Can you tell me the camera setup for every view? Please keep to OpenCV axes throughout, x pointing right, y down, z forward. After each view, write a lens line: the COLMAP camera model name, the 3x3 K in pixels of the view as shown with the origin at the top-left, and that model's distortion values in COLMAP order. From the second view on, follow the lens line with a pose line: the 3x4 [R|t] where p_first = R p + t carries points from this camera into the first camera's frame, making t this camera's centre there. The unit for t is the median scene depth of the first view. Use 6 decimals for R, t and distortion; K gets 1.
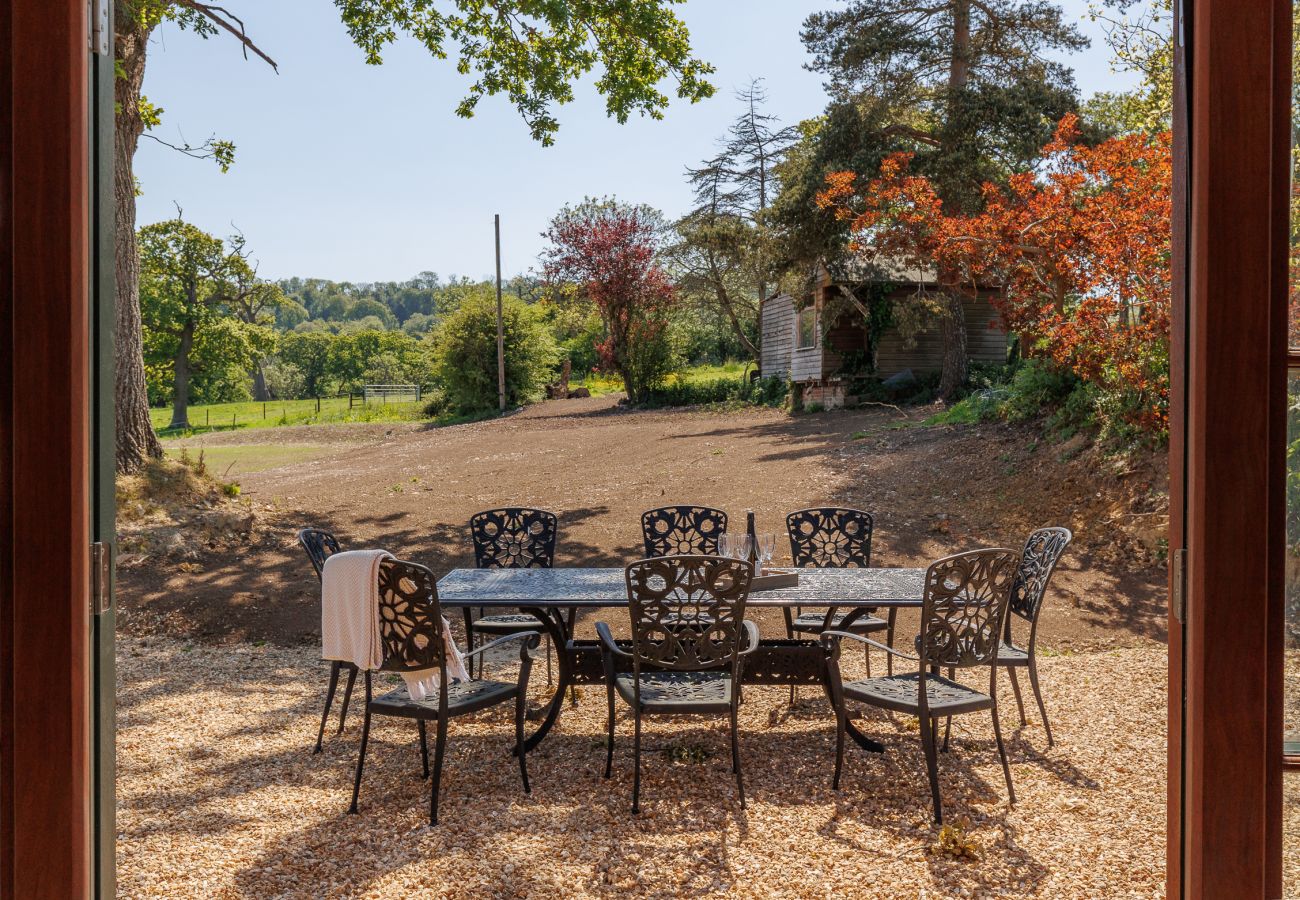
lens RADIAL K [[1266.2, 0, 631.3], [0, 1266.2, 427.6], [0, 0, 1]] dist [0.009919, 0.005069]
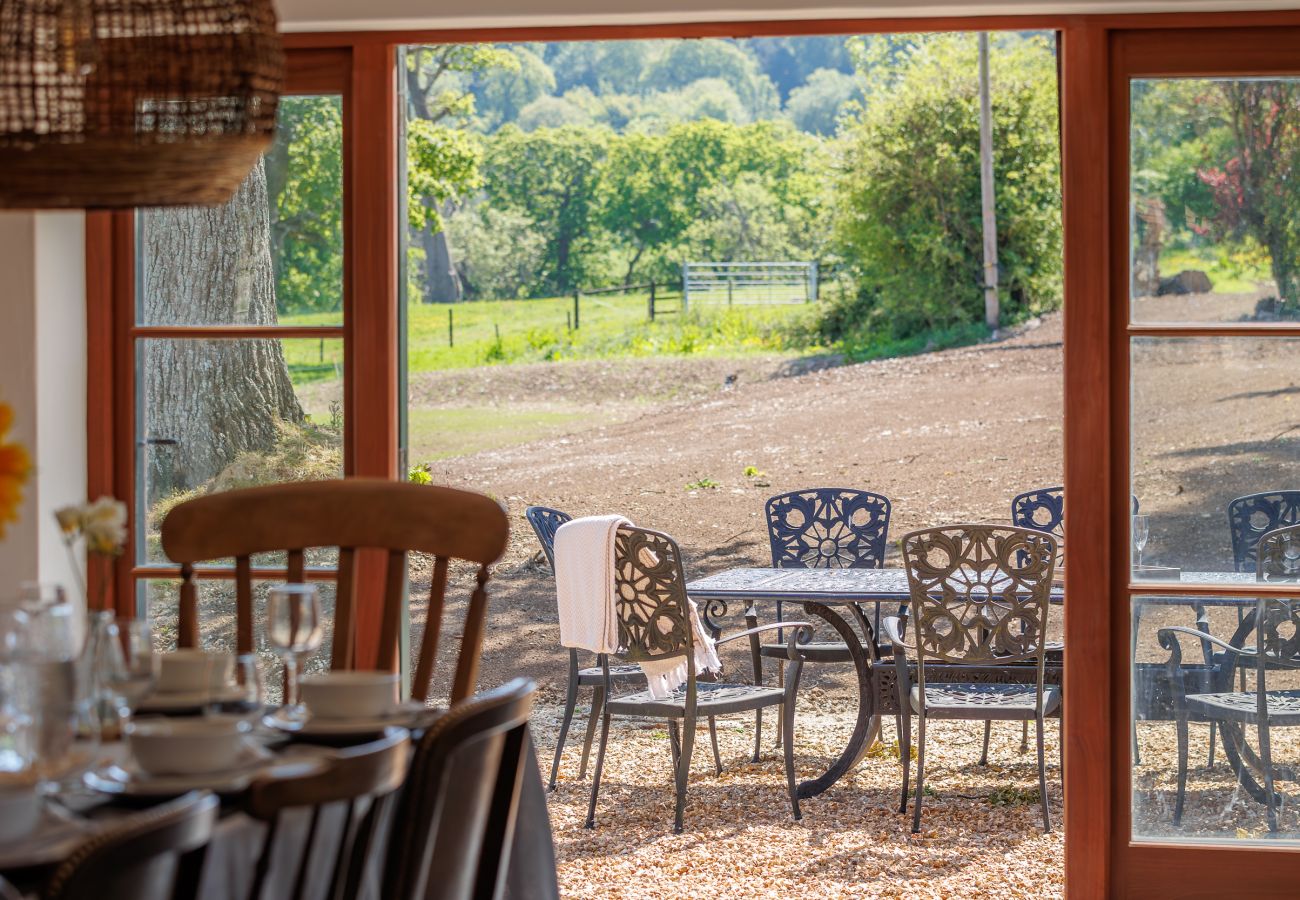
lens RADIAL K [[1266.2, 0, 631.3], [0, 1266.2, 427.6], [0, 0, 1]] dist [0.009919, 0.005069]
pose [[0.985300, 0.005564, -0.170744, -0.148252], [0.001631, 0.999117, 0.041972, 0.002402], [0.170827, -0.041634, 0.984421, 0.556659]]
